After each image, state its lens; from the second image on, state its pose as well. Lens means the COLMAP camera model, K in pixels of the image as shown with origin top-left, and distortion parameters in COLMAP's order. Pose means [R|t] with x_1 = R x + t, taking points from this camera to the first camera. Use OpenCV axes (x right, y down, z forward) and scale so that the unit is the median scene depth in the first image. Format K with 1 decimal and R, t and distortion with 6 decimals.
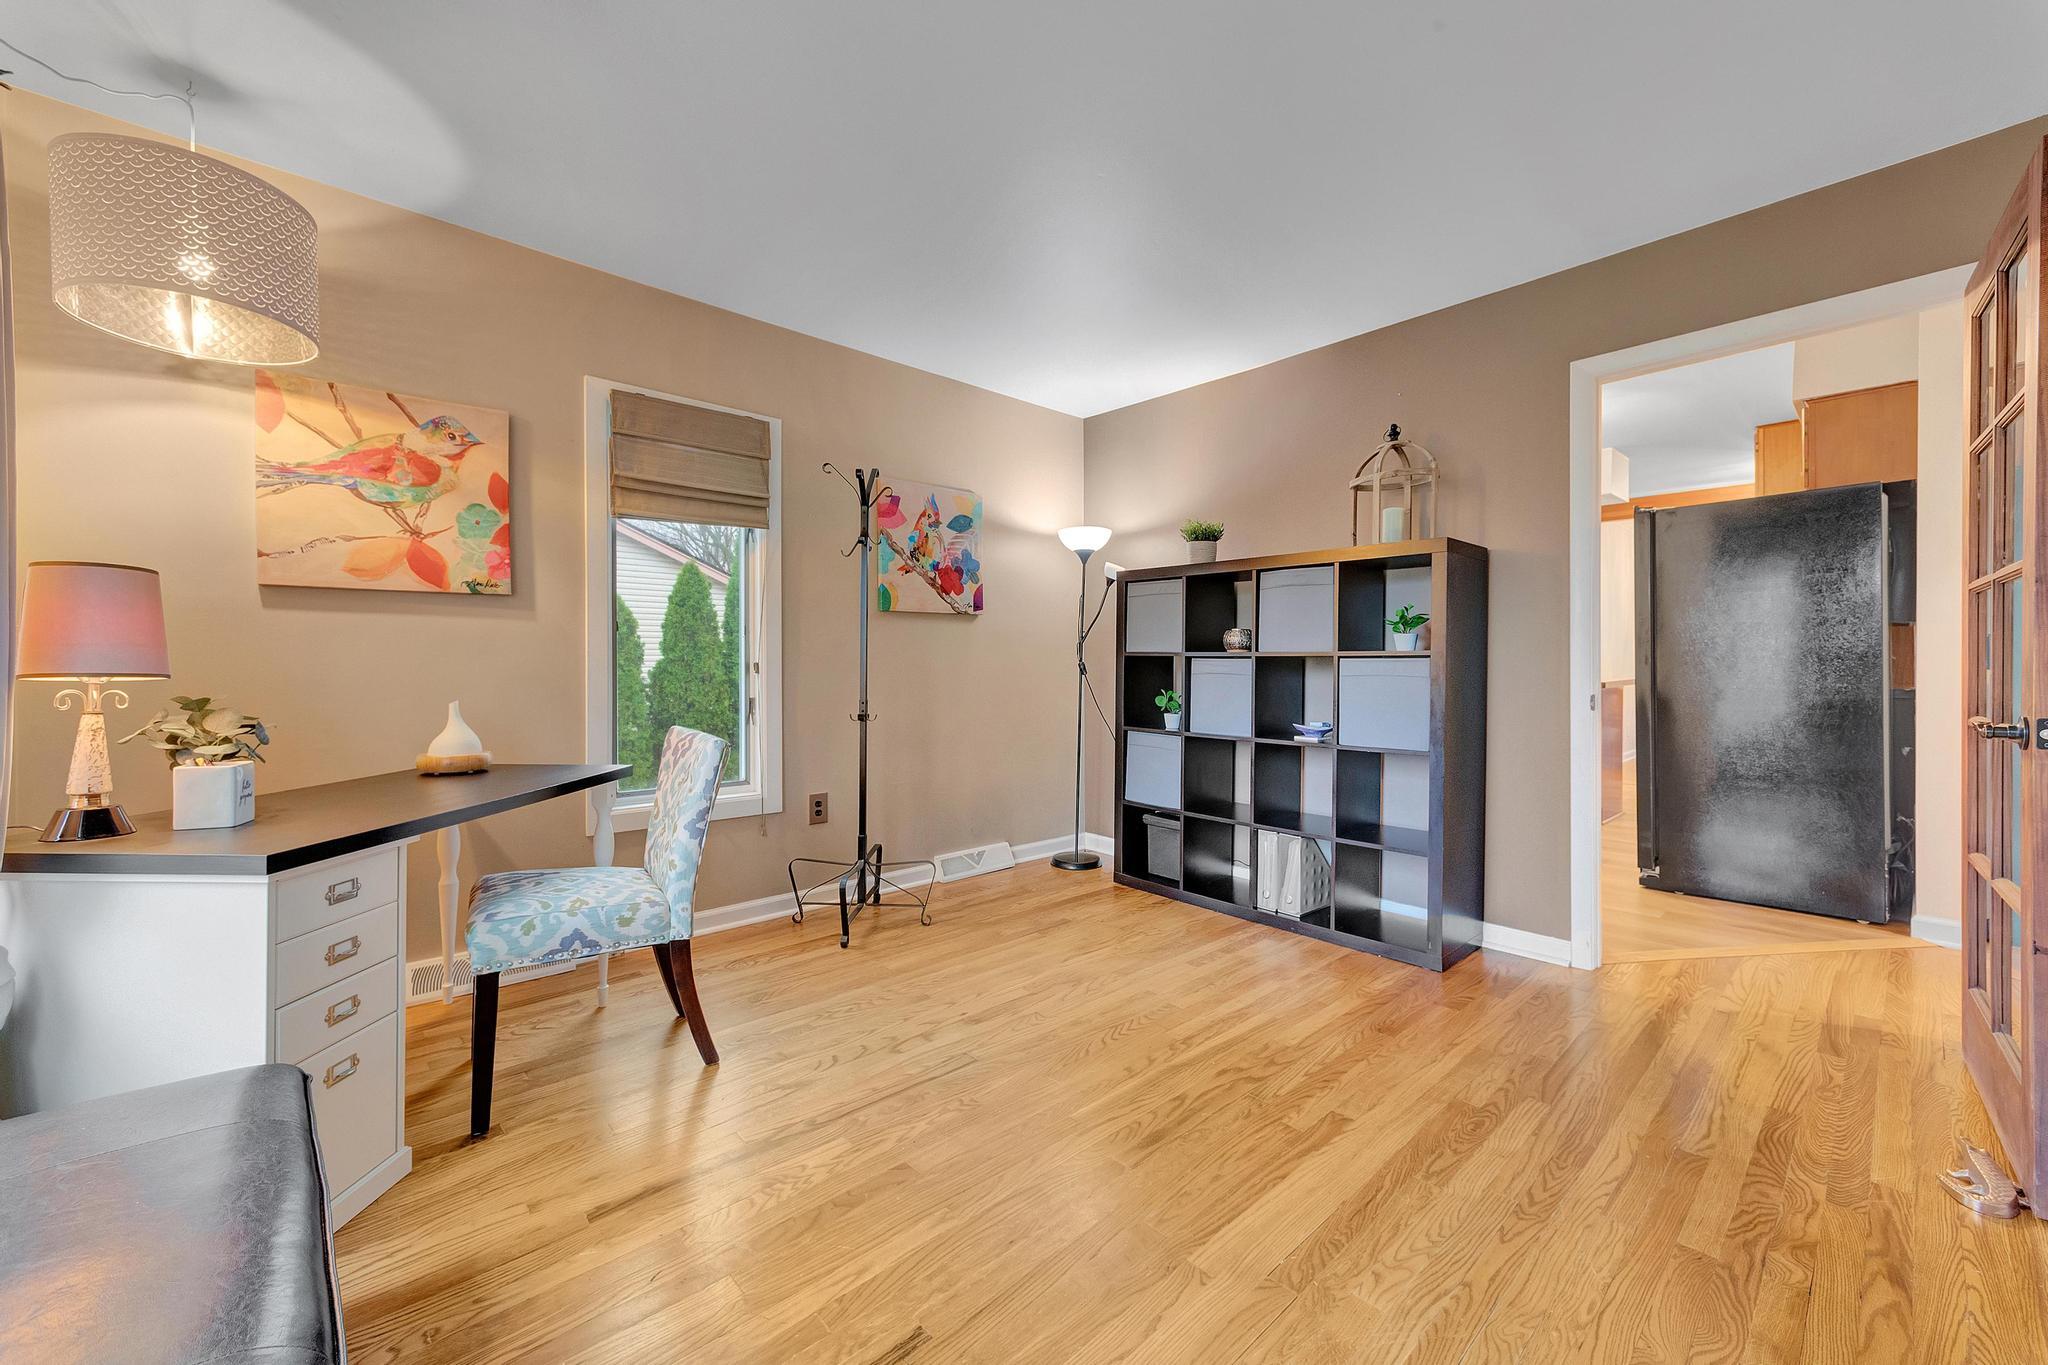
lens RADIAL K [[800.0, 0, 1019.3], [0, 800.0, 673.4], [0, 0, 1]] dist [0.000856, -0.000118]
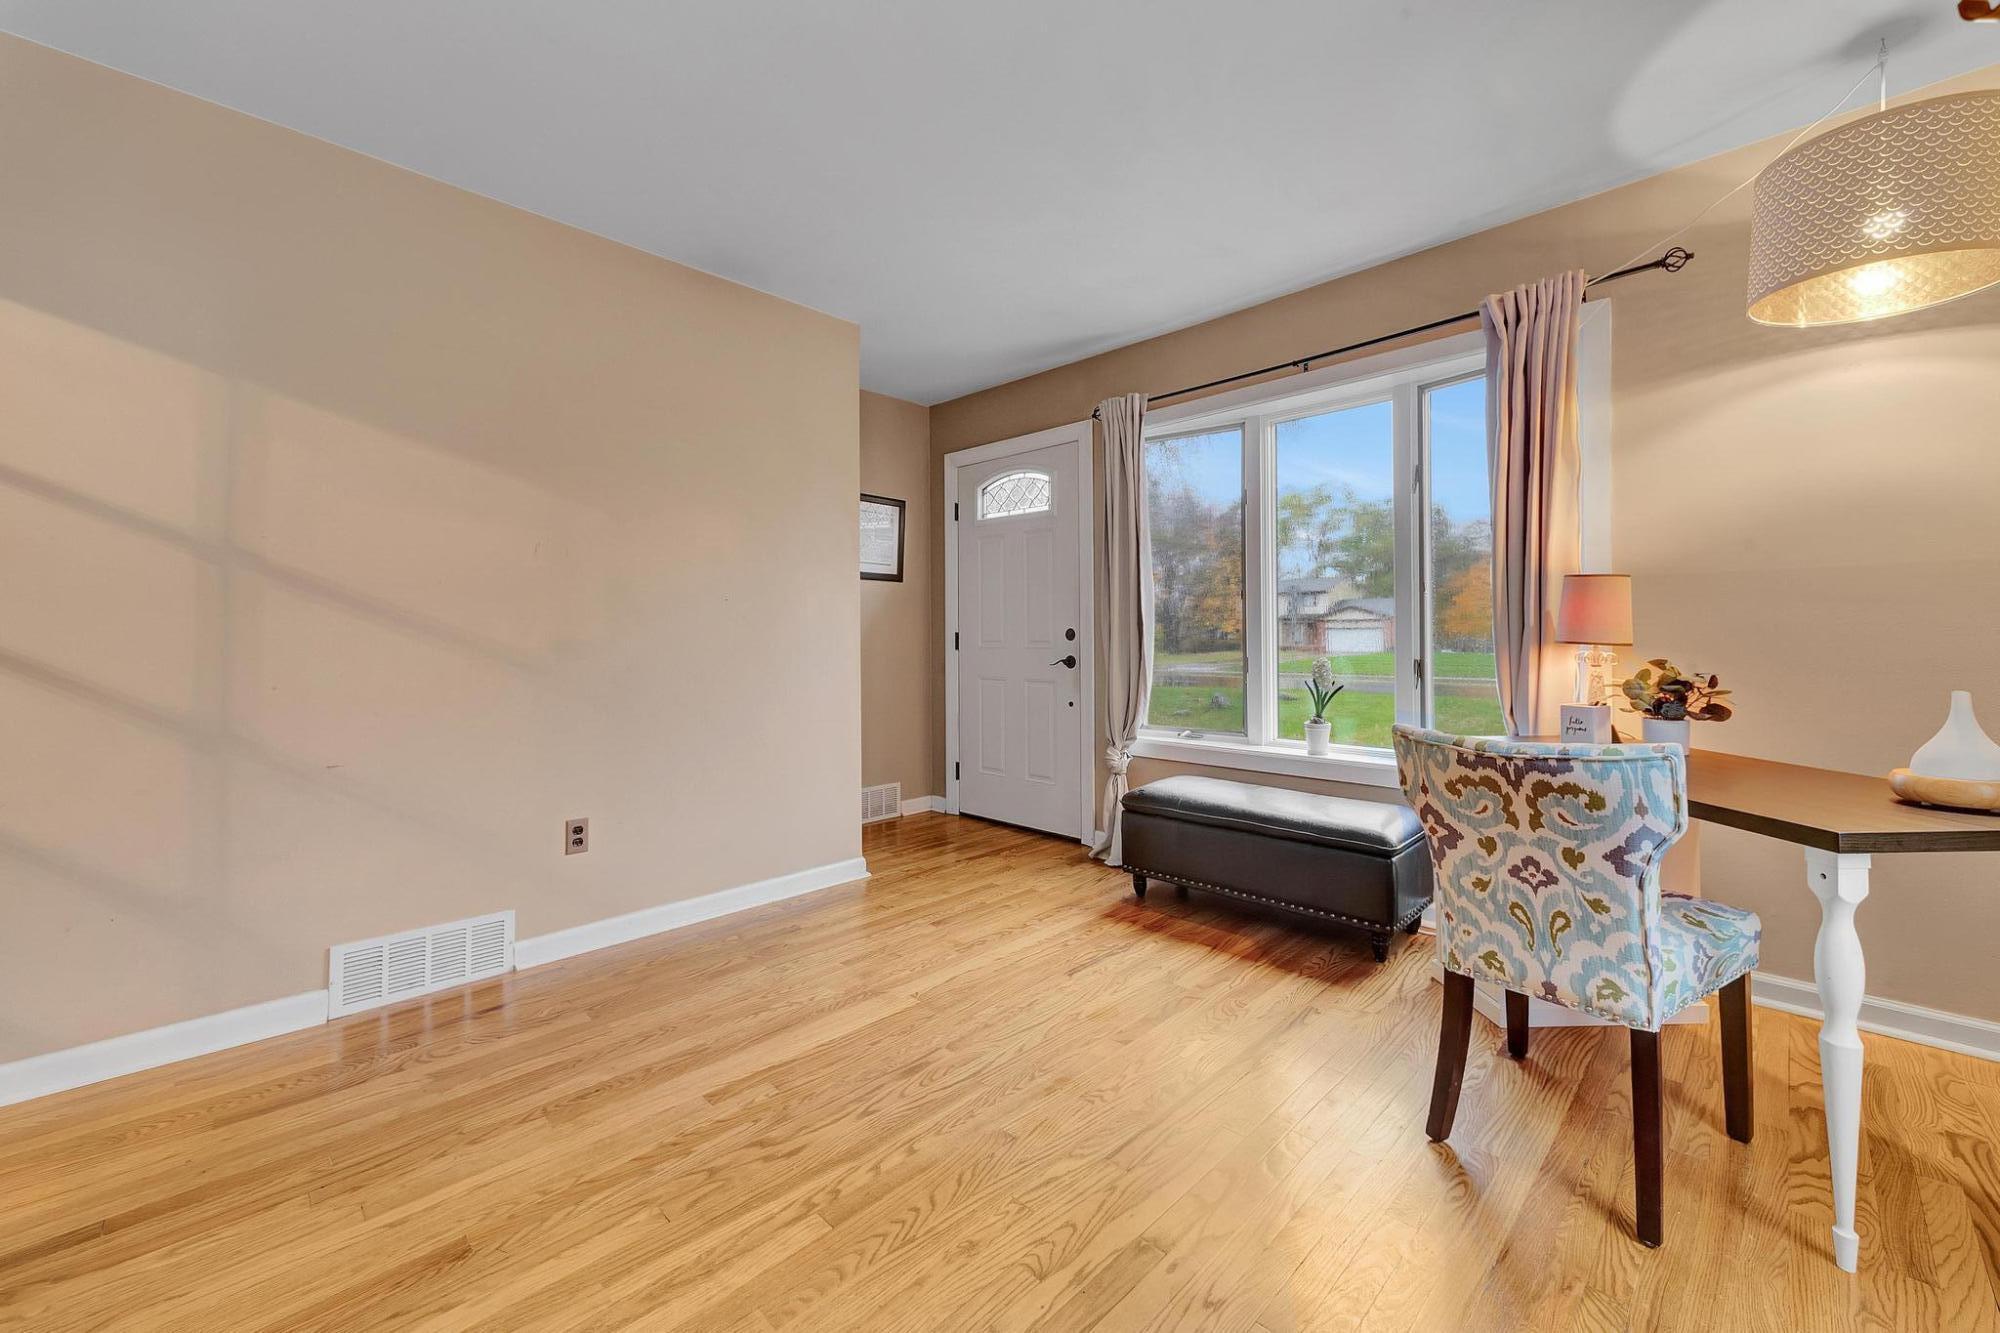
lens RADIAL K [[781.3, 0, 995.4], [0, 781.3, 657.6], [0, 0, 1]] dist [0.000856, -0.000118]
pose [[-0.998914, 0.005890, -0.046210, 0.090400], [0.004611, 0.999605, 0.027740, -0.010289], [0.046355, 0.027497, -0.998547, 1.822633]]
